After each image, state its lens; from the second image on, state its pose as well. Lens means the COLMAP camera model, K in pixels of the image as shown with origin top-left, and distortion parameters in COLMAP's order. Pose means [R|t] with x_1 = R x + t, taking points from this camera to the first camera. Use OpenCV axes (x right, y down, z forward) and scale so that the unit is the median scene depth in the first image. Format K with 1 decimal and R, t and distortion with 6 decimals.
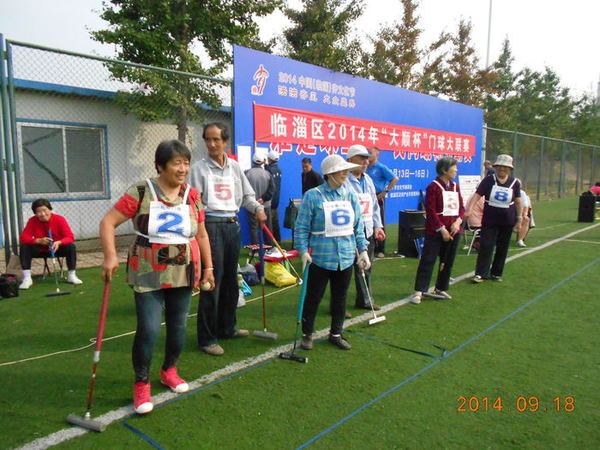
lens RADIAL K [[466.6, 0, 300.4], [0, 466.6, 229.8], [0, 0, 1]] dist [0.003018, -0.003588]
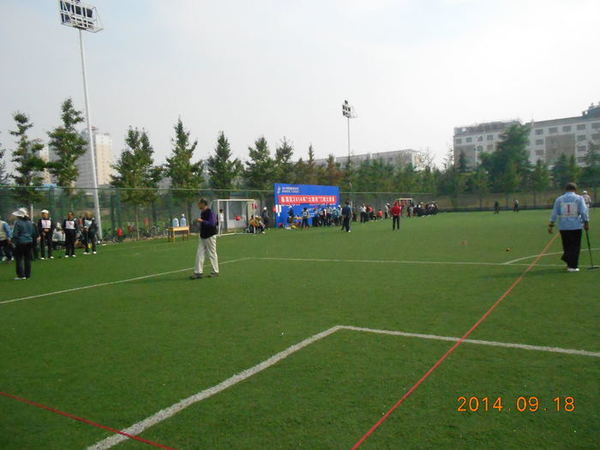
lens RADIAL K [[466.6, 0, 300.4], [0, 466.6, 229.8], [0, 0, 1]] dist [0.003018, -0.003588]
pose [[0.981912, -0.050402, 0.182507, -0.634731], [0.065586, 0.994783, -0.078137, 0.365070], [-0.177617, 0.088693, 0.980095, -2.942148]]
